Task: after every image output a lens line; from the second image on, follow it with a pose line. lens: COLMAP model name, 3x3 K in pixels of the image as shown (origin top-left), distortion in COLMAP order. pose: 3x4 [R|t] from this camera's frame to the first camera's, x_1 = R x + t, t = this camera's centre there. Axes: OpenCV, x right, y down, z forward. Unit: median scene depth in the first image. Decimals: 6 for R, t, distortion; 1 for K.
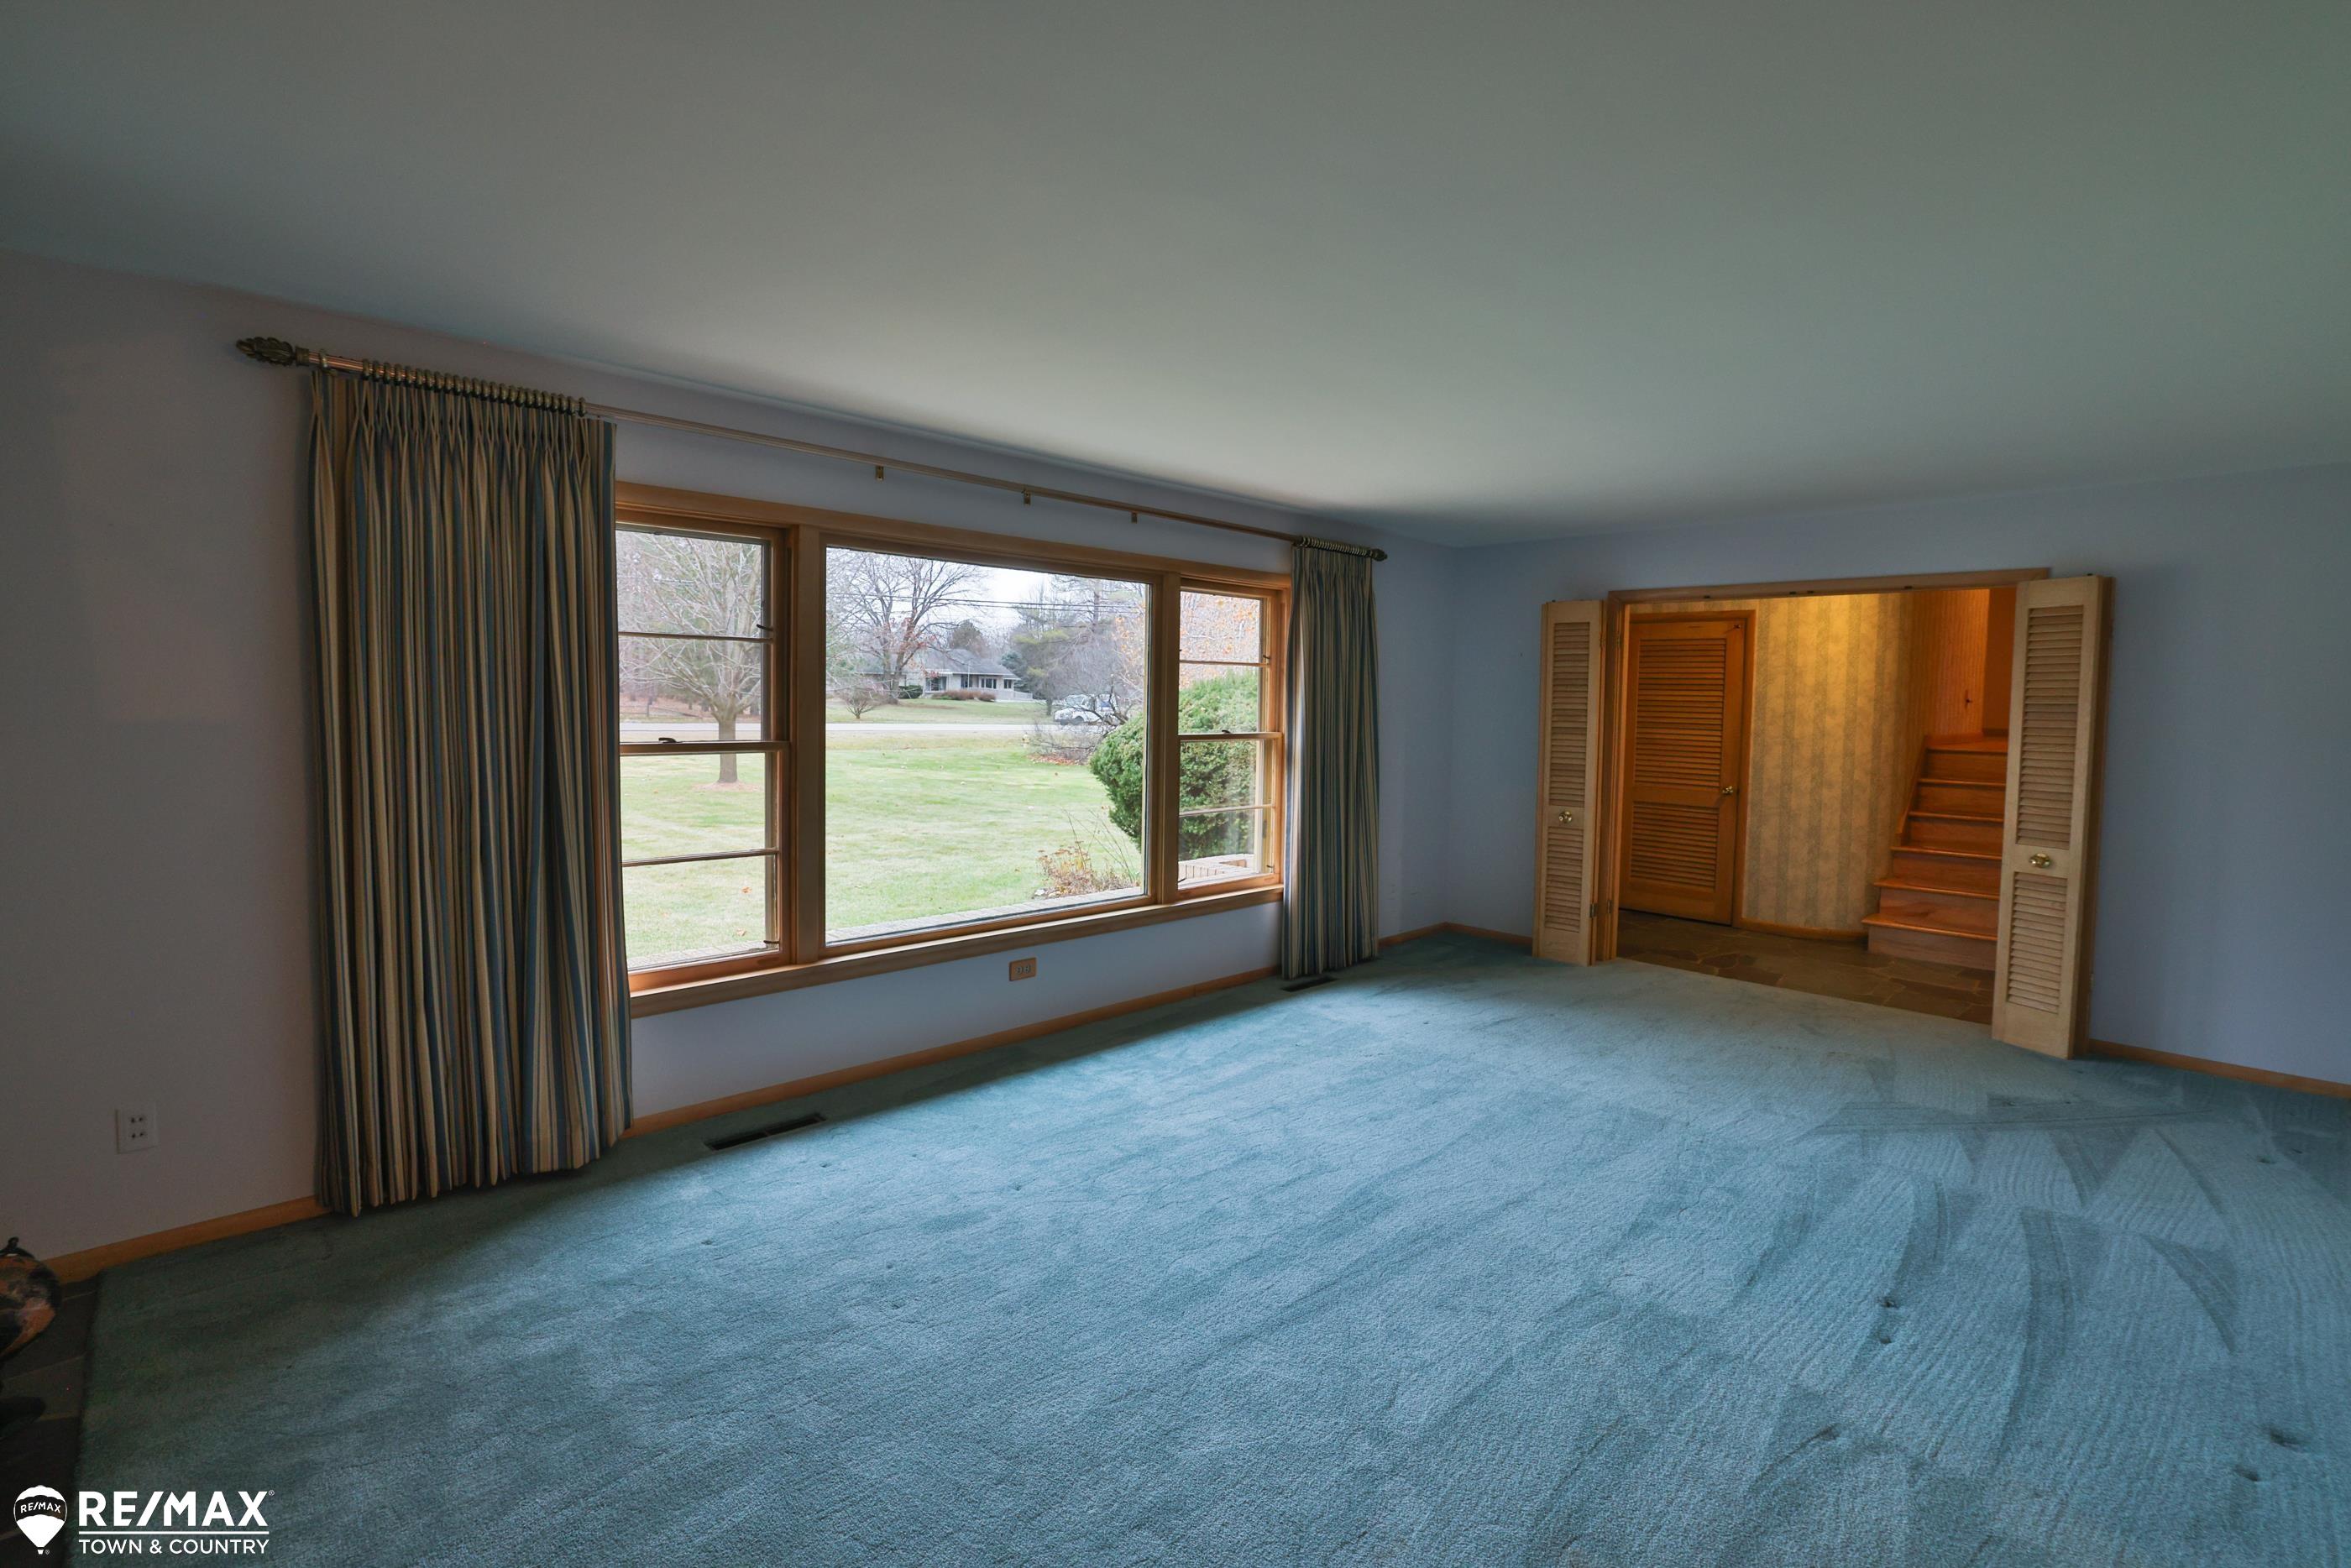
lens RADIAL K [[1057.6, 0, 1149.5], [0, 1057.6, 747.6], [0, 0, 1]] dist [-0.039441, 0.012937]
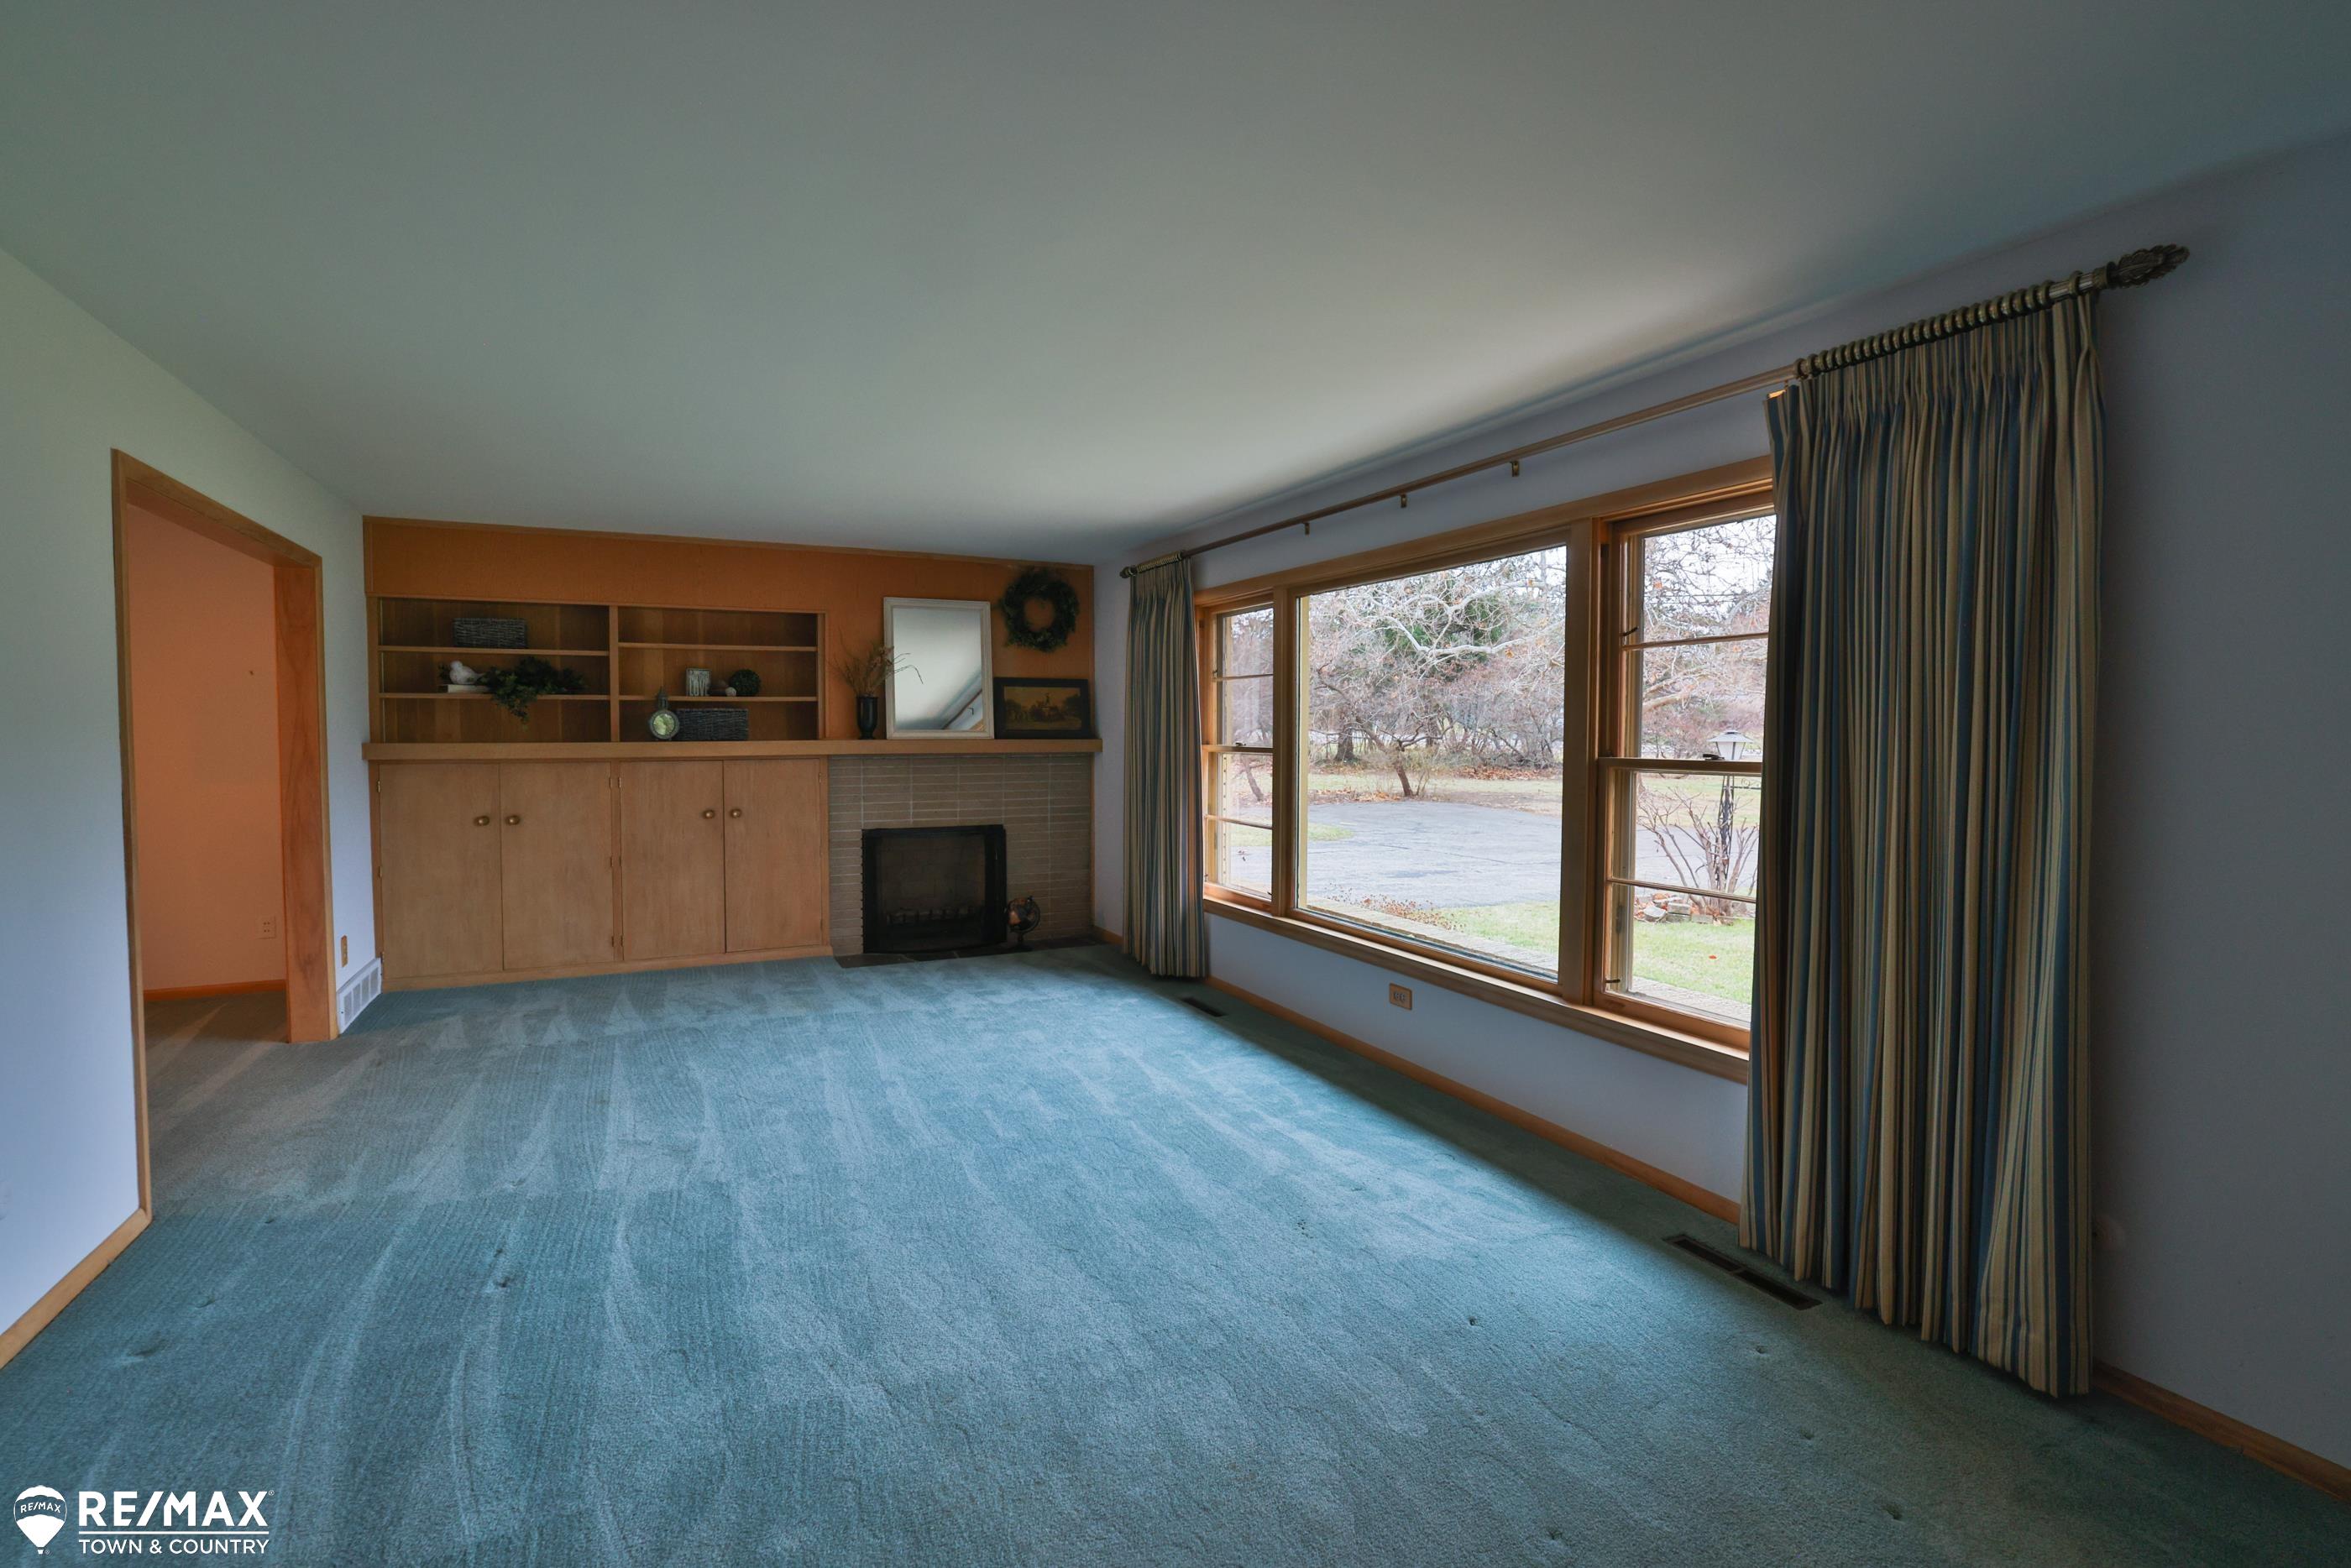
lens RADIAL K [[1057.6, 0, 1176.4], [0, 1057.6, 773.3], [0, 0, 1]] dist [-0.039441, 0.012937]
pose [[-0.281761, 0.037380, -0.958756, 0.761144], [-0.036334, 0.998108, 0.049593, -0.027851], [0.958797, 0.048809, -0.279869, 0.962898]]
